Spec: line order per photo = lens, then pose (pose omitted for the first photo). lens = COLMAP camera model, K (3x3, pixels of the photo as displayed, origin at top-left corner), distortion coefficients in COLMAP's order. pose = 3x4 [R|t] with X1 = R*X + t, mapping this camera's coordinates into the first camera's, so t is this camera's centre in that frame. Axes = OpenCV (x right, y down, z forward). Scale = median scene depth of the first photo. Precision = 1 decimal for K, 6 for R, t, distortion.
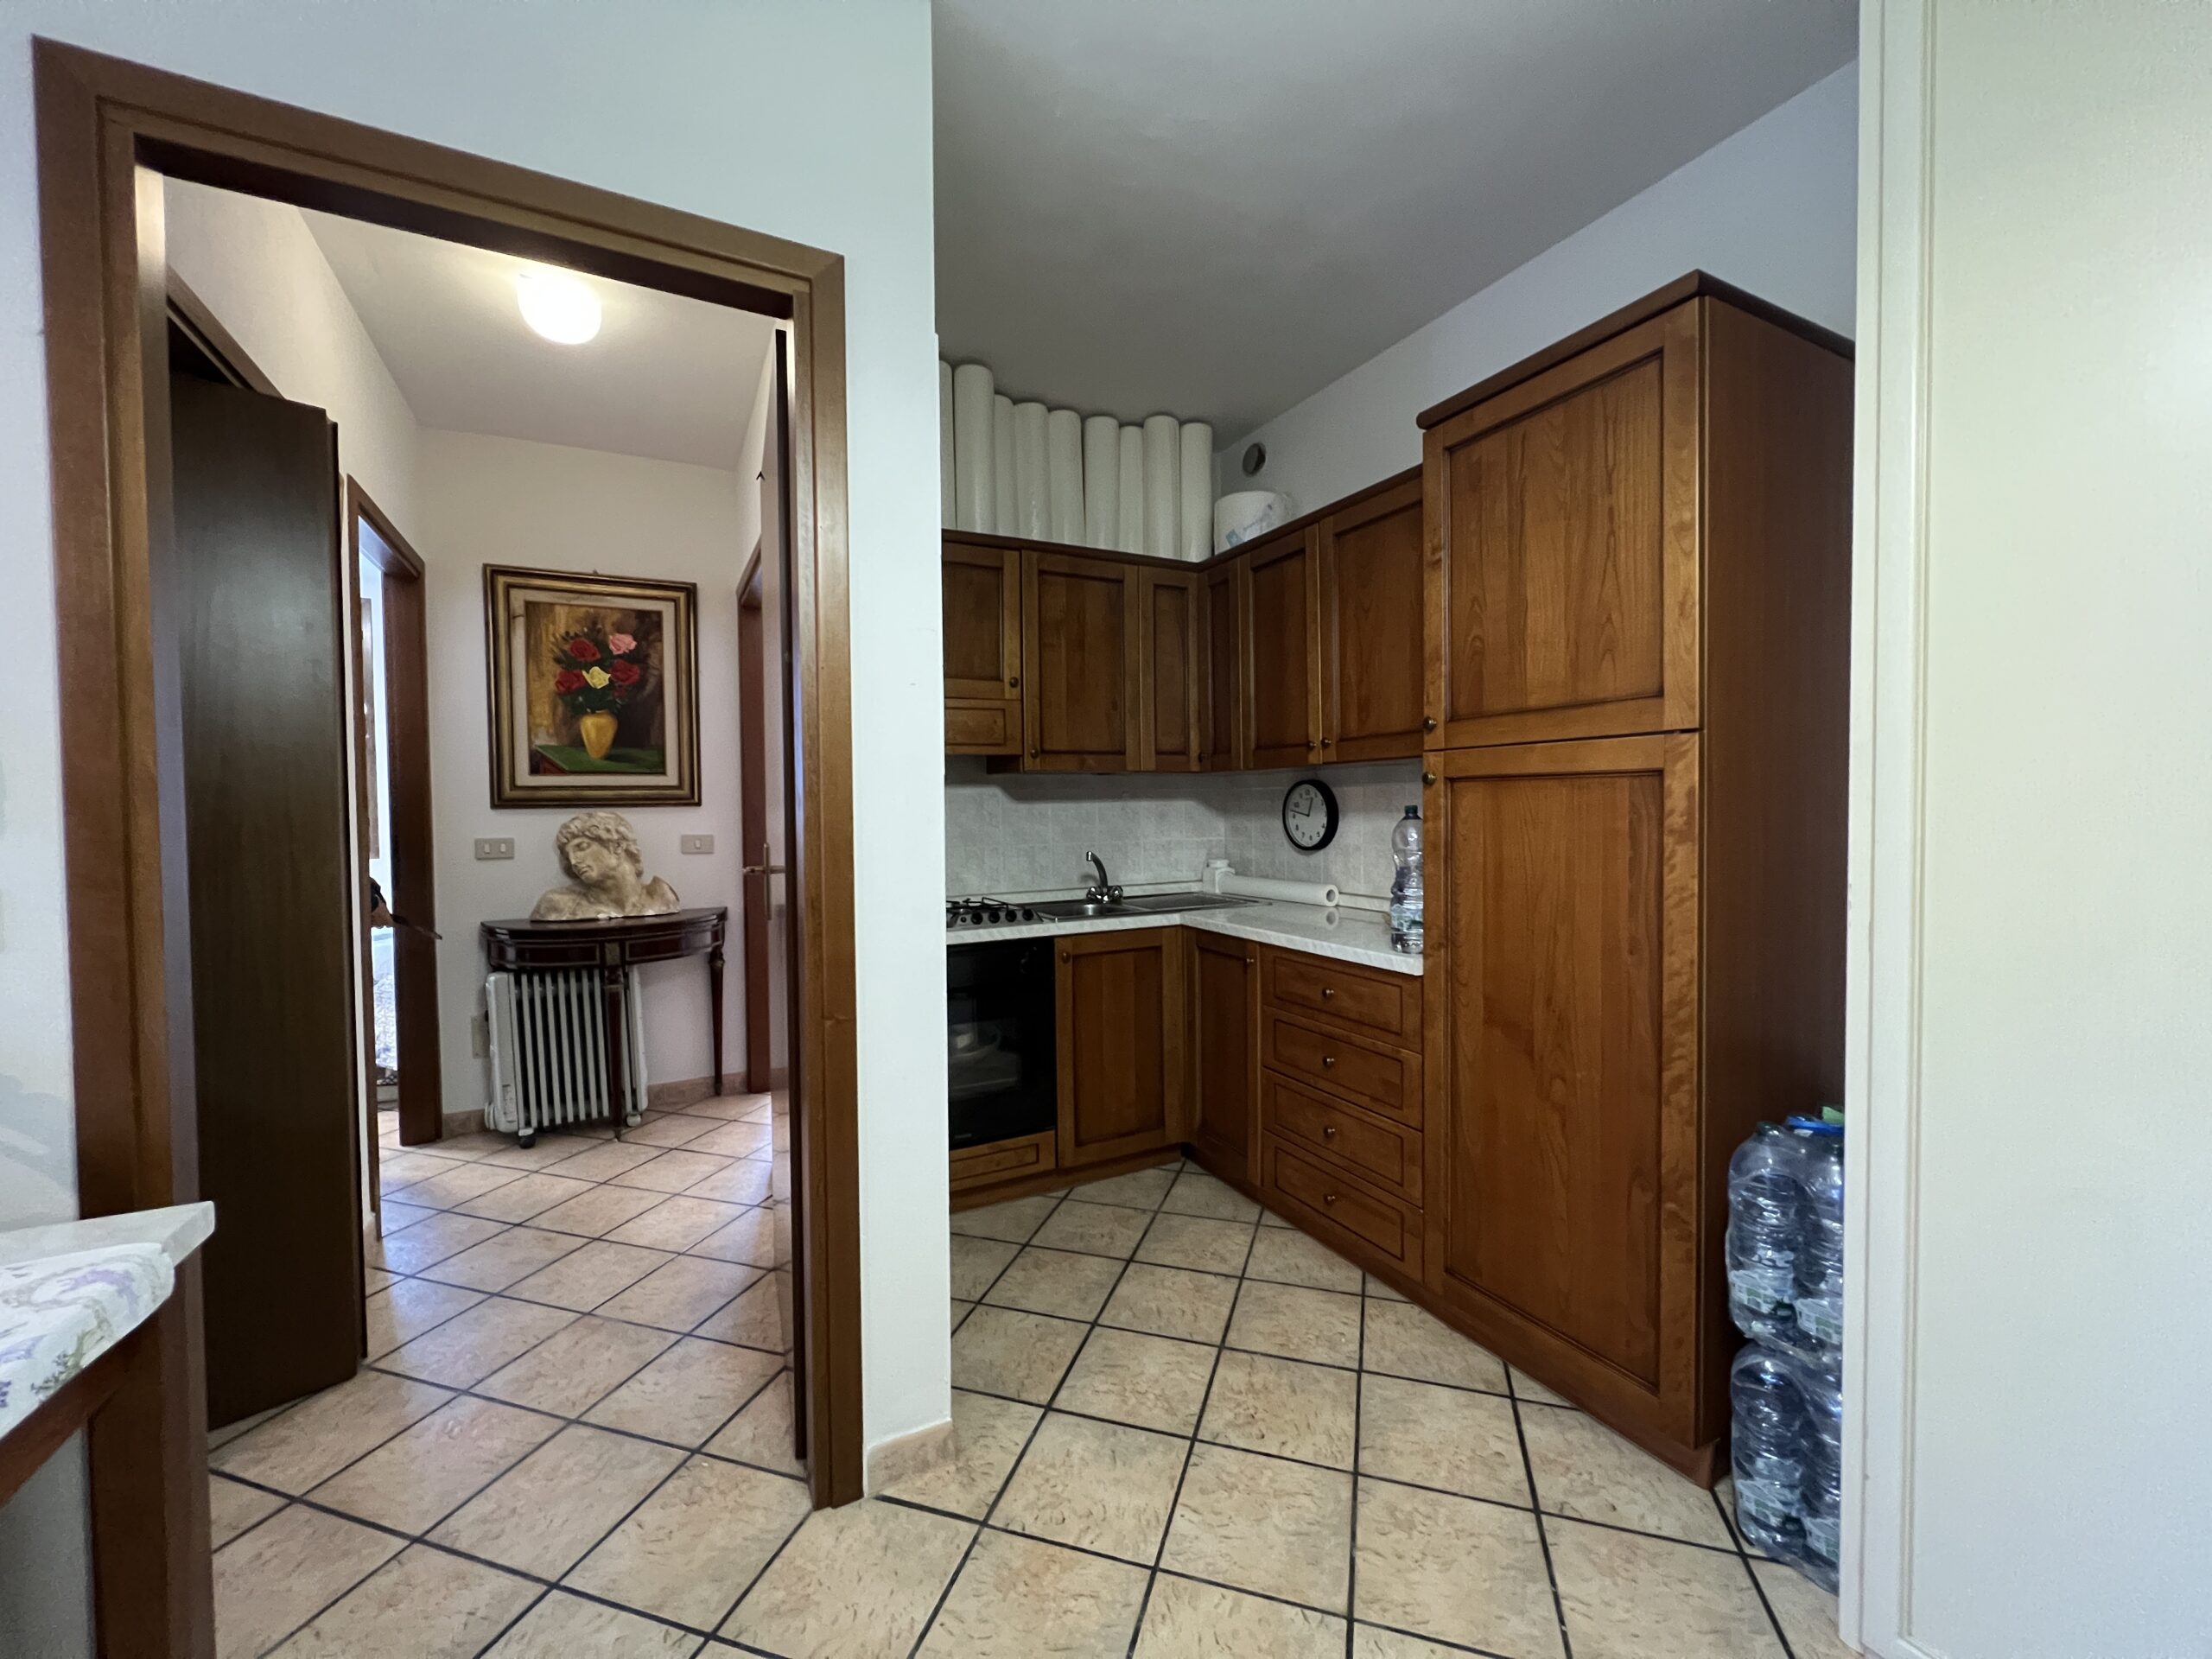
lens RADIAL K [[881.9, 0, 1103.0], [0, 881.9, 828.3], [0, 0, 1]] dist [-0.001130, 0.000101]
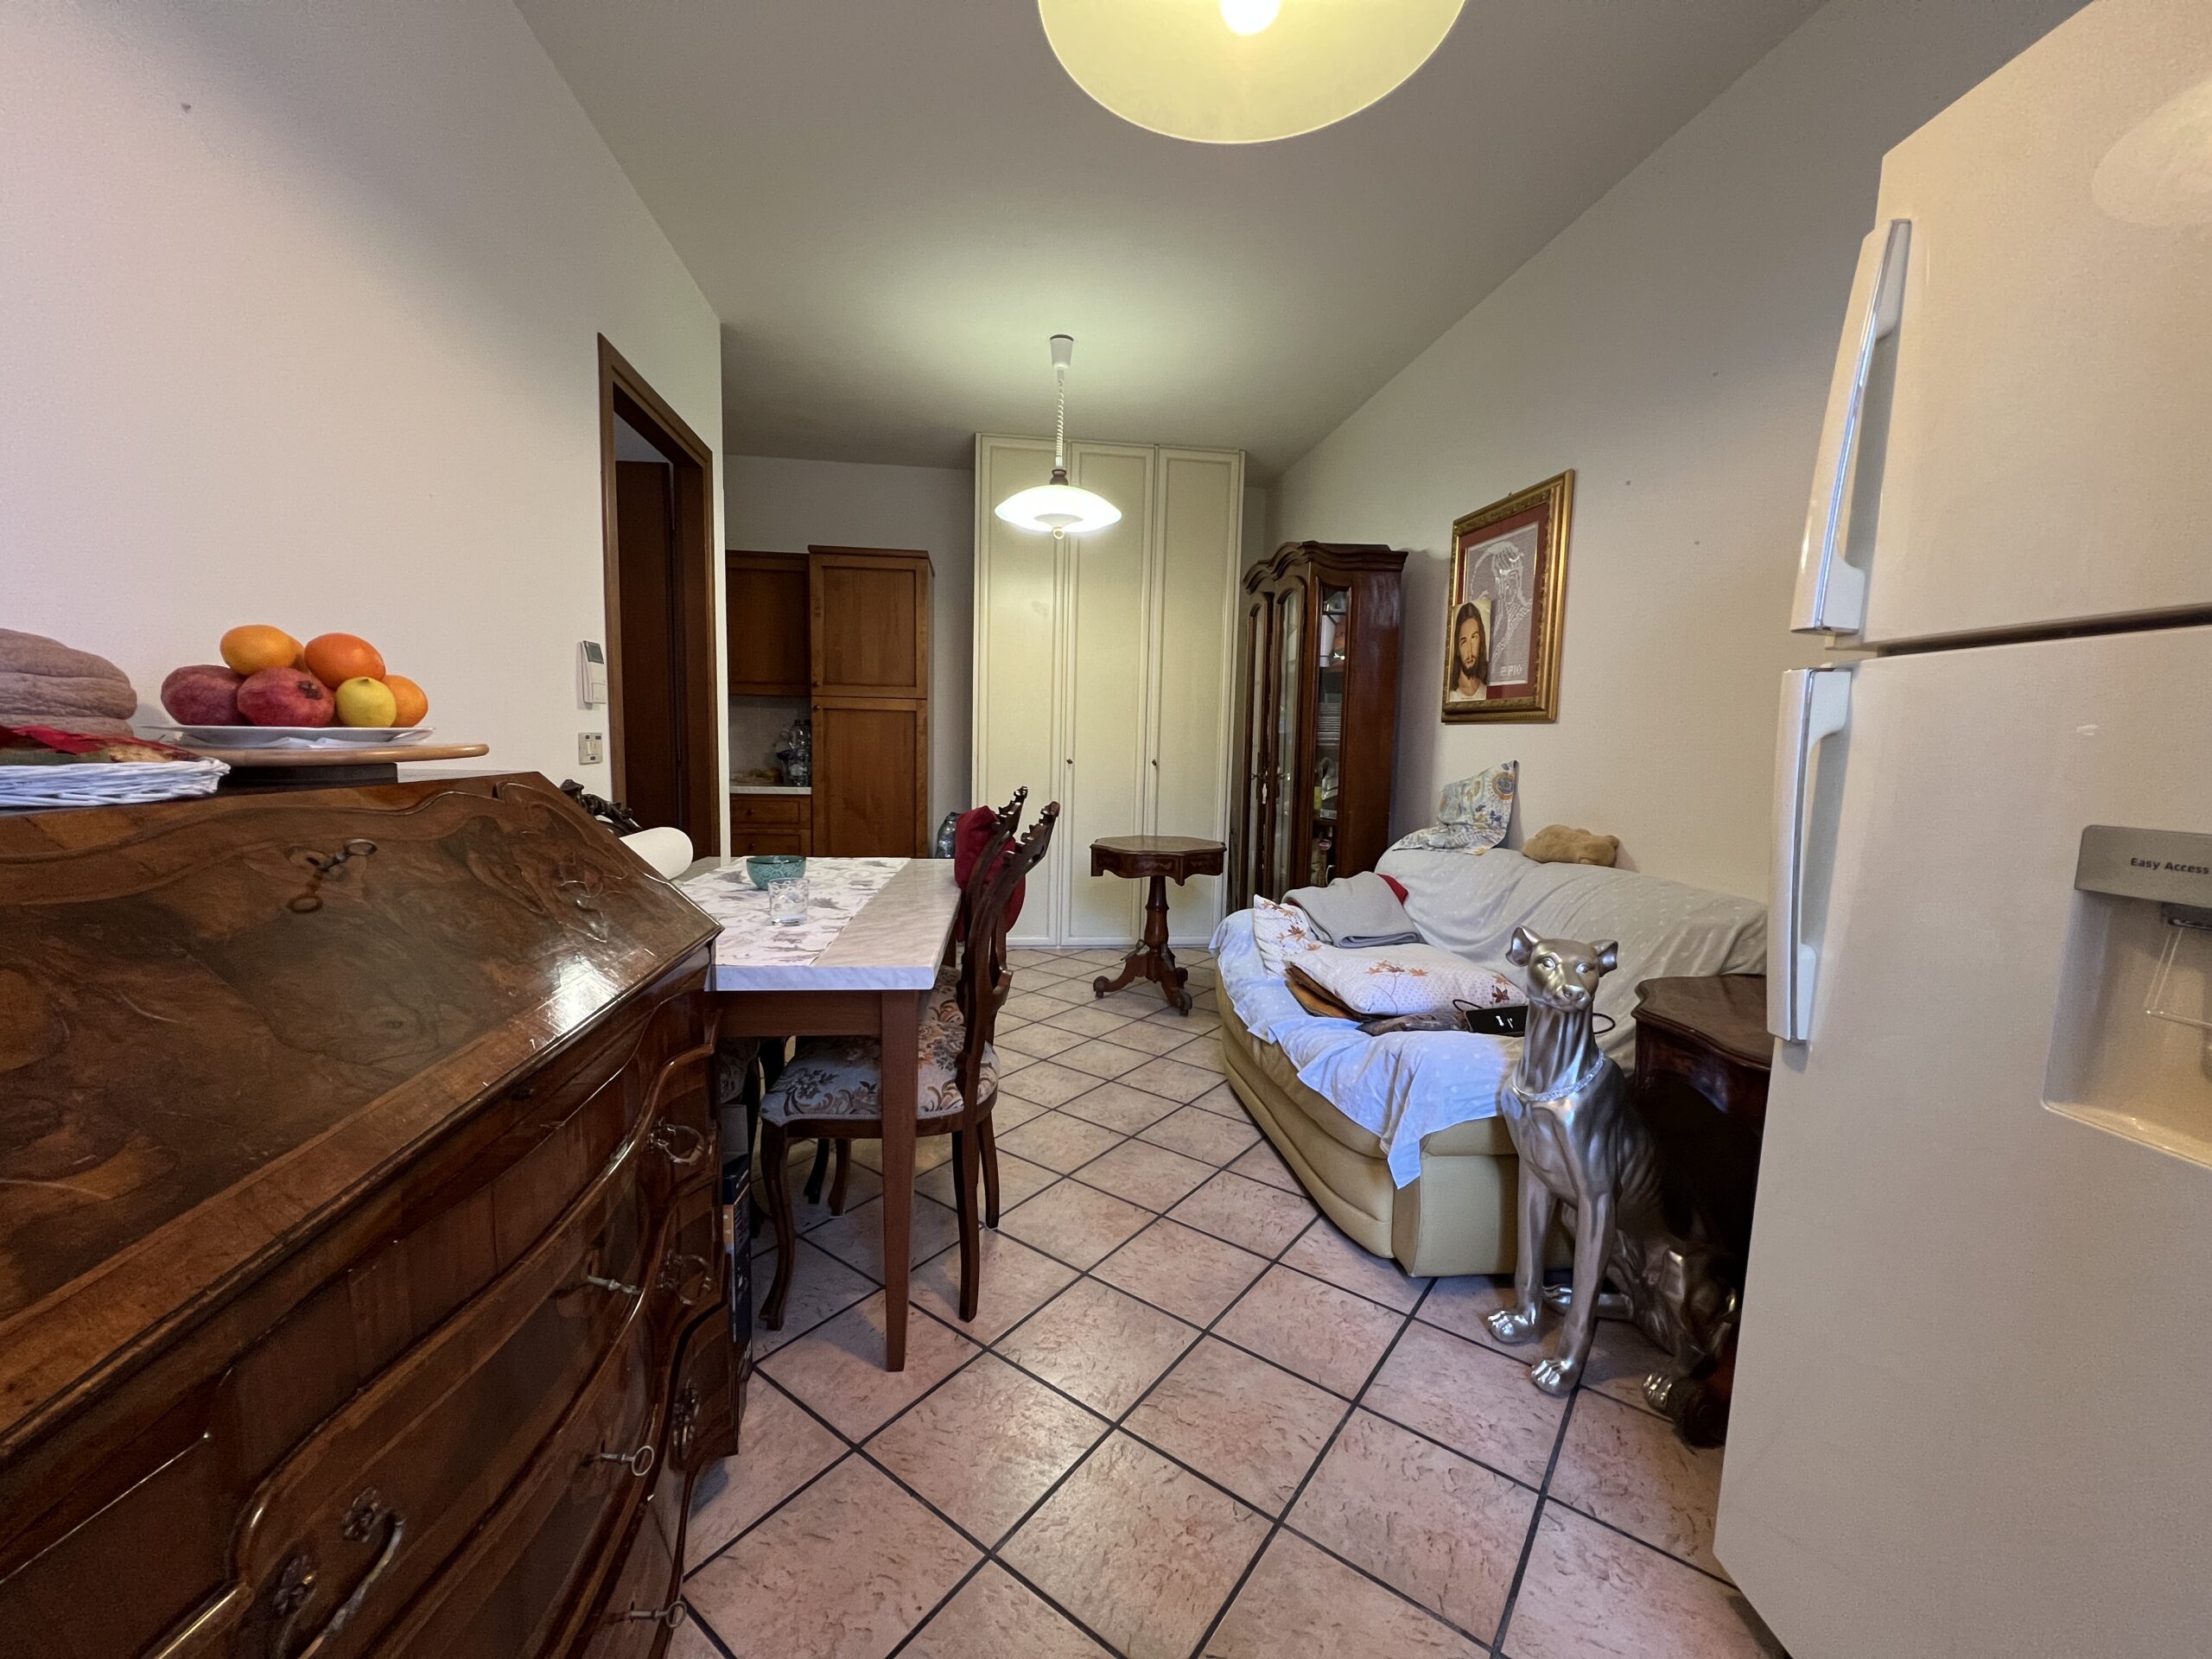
lens RADIAL K [[881.9, 0, 1103.0], [0, 881.9, 828.3], [0, 0, 1]] dist [-0.001130, 0.000101]
pose [[0.339501, -0.077837, 0.937380, -0.965512], [-0.001977, 0.996509, 0.083463, 0.039276], [-0.940604, -0.030189, 0.338162, -0.306548]]
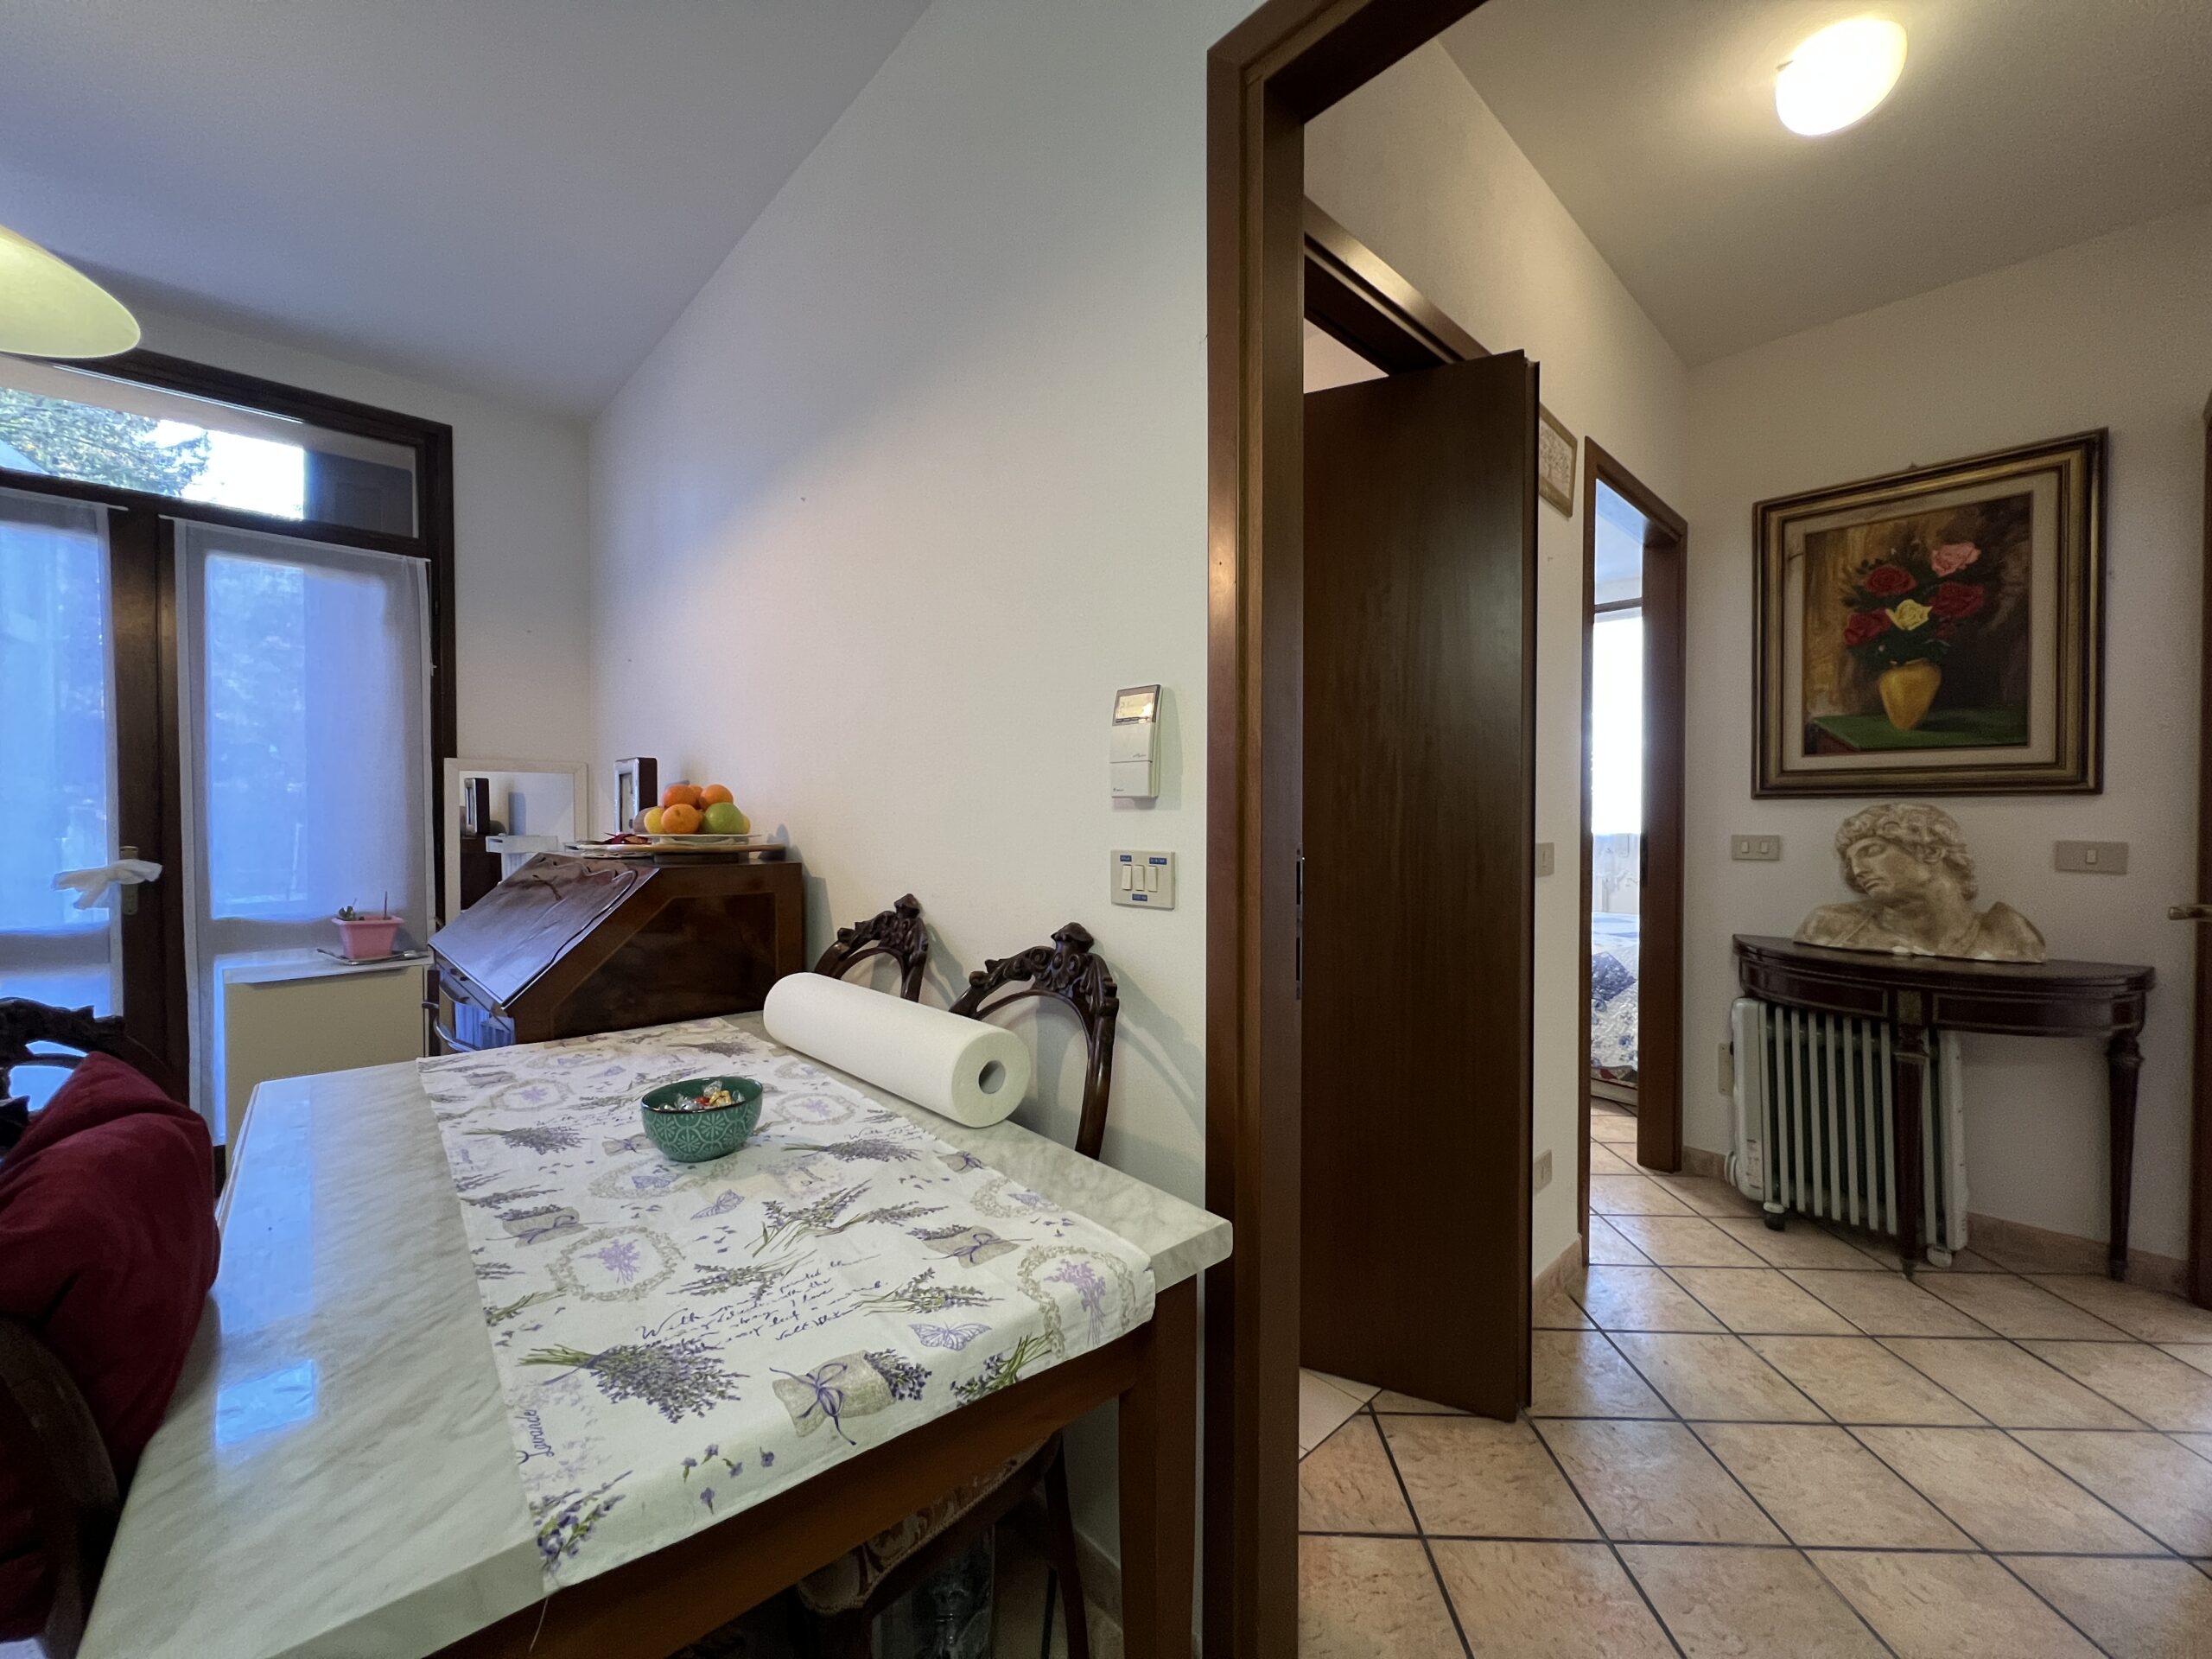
lens RADIAL K [[881.9, 0, 1103.0], [0, 881.9, 828.3], [0, 0, 1]] dist [-0.001130, 0.000101]
pose [[0.271325, 0.026351, -0.962127, -0.067018], [-0.027639, 0.999426, 0.019578, 0.005970], [0.962091, 0.021280, 0.271898, 0.200621]]
